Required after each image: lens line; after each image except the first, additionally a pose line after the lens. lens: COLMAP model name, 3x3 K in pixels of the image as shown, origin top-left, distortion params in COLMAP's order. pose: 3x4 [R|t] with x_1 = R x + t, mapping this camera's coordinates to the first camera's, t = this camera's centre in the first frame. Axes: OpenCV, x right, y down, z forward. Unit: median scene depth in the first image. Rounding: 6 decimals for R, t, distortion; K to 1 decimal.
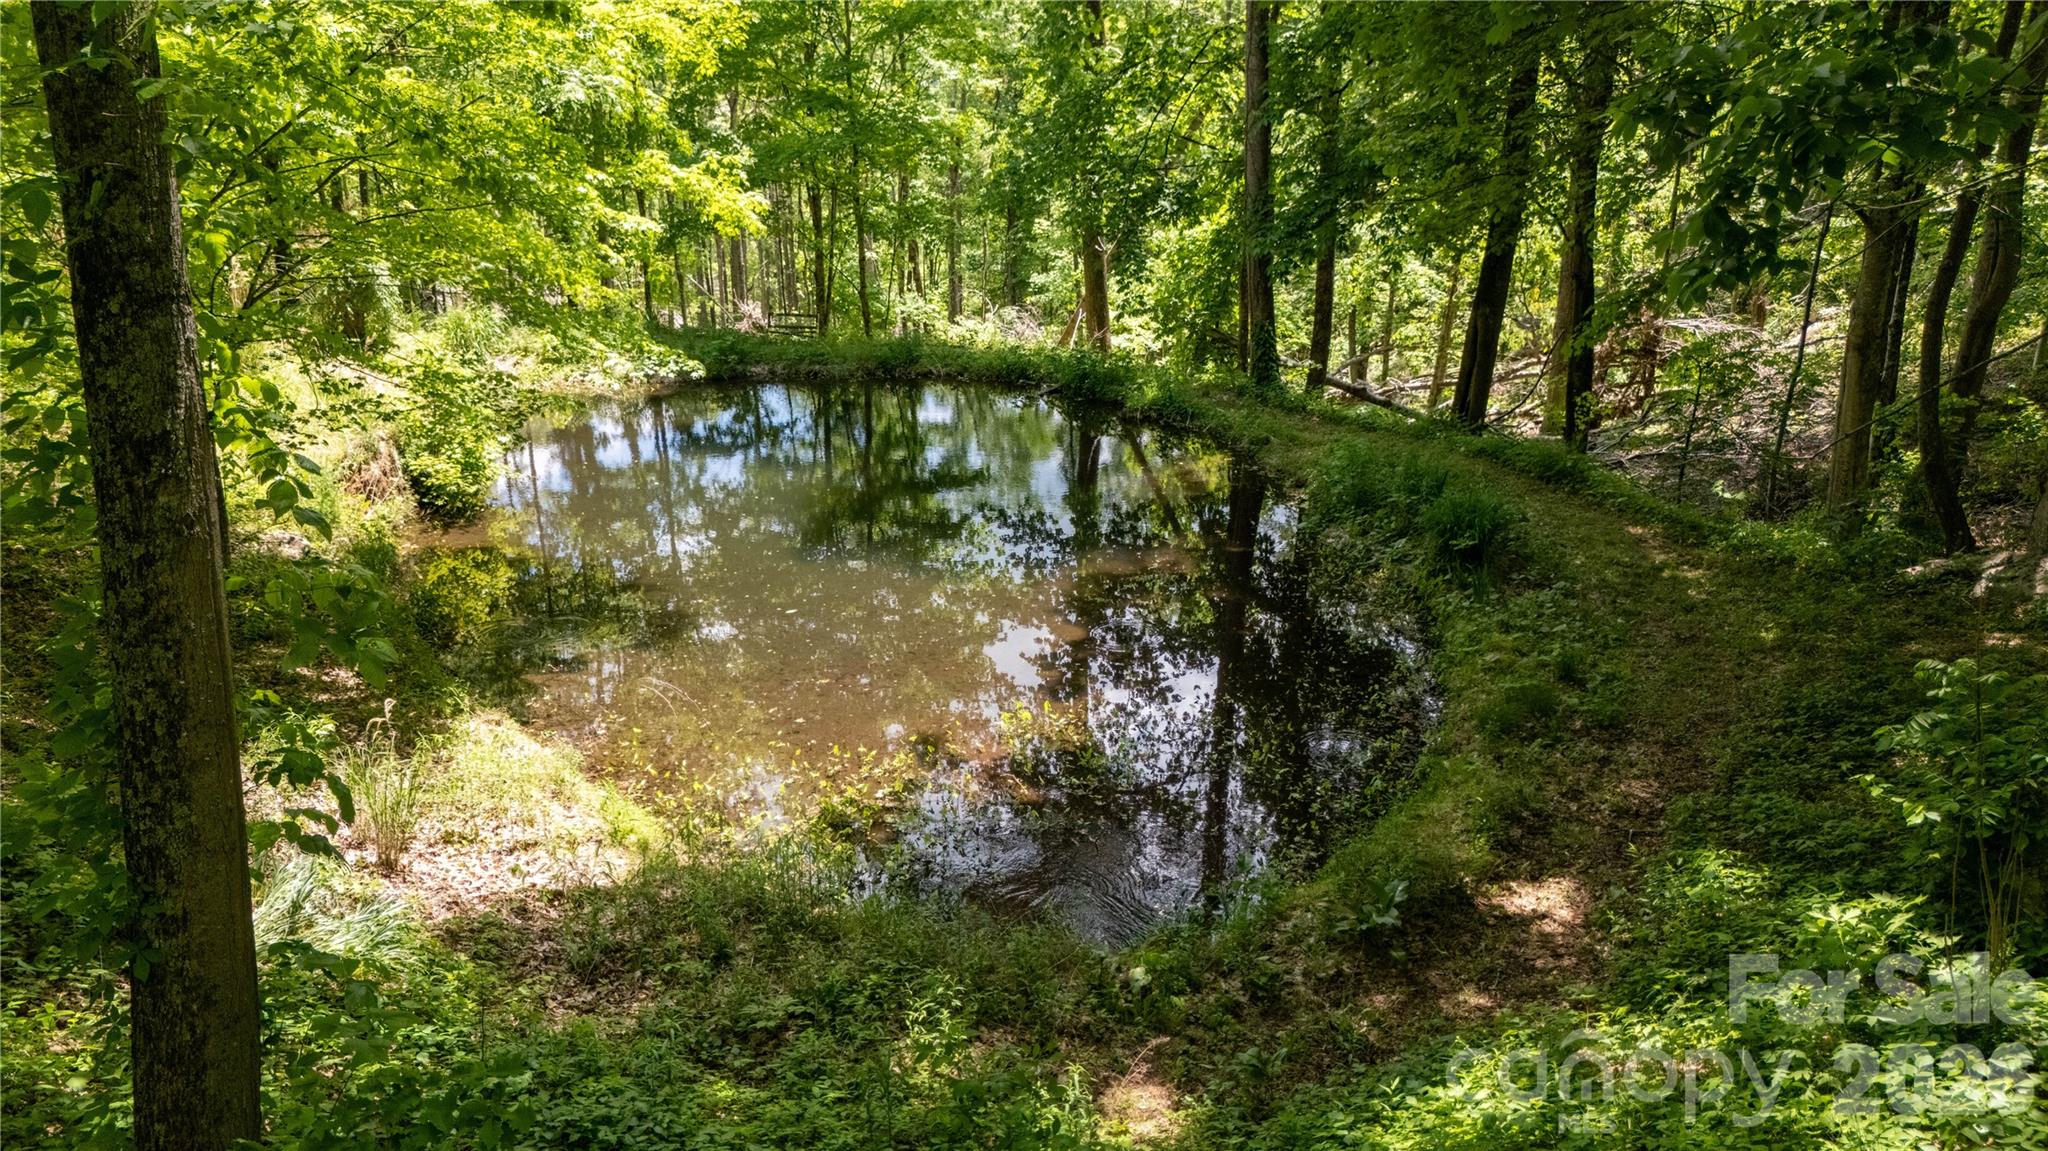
lens RADIAL K [[1498.9, 0, 1019.3], [0, 1498.9, 582.5], [0, 0, 1]] dist [0.028130, -0.000306]
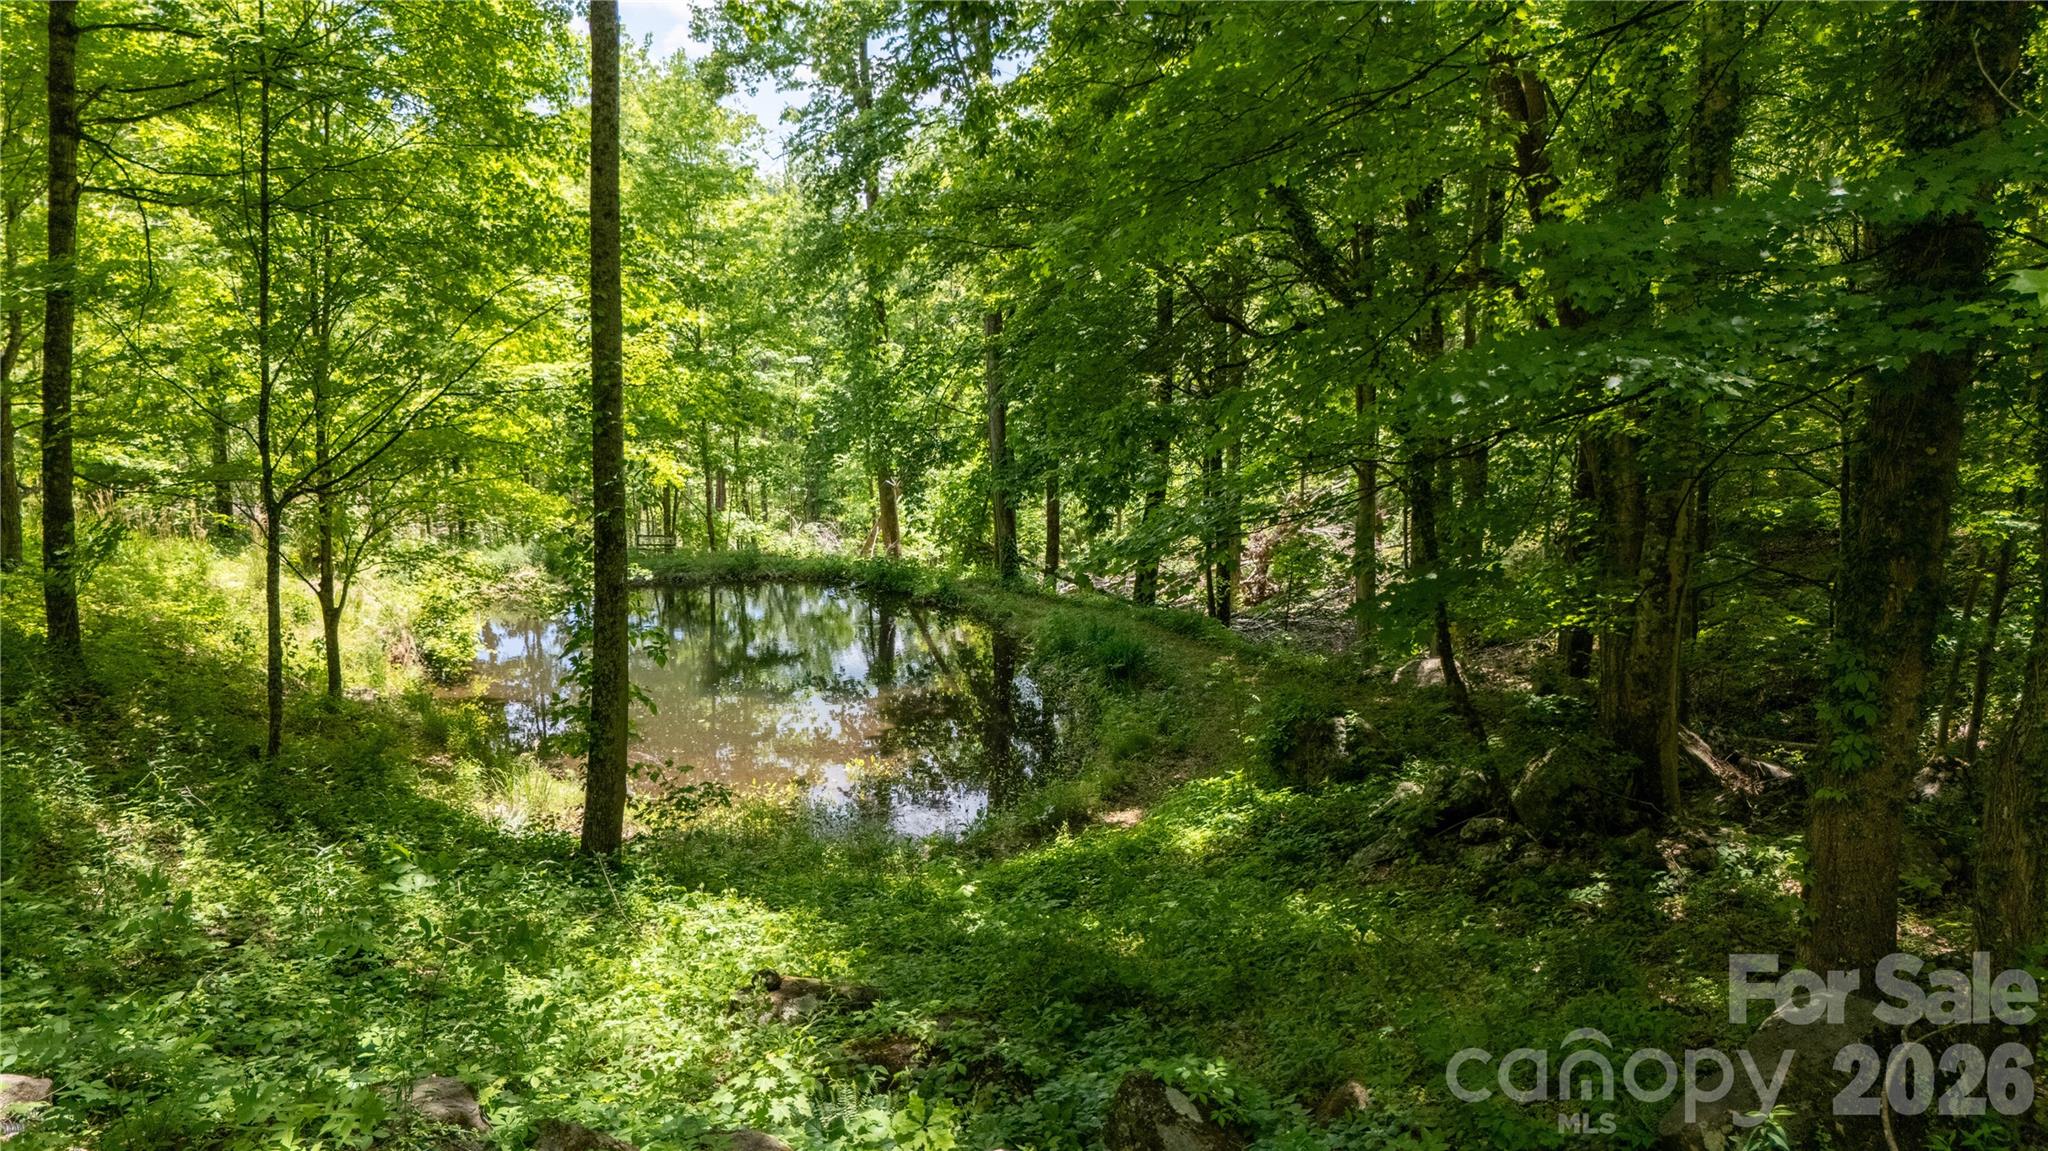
lens RADIAL K [[1498.9, 0, 1019.3], [0, 1498.9, 582.5], [0, 0, 1]] dist [0.028130, -0.000306]
pose [[0.989999, -0.024292, 0.138968, -0.022764], [0.043157, 0.989988, -0.134395, 0.056062], [-0.134312, 0.139048, 0.981135, -0.348549]]
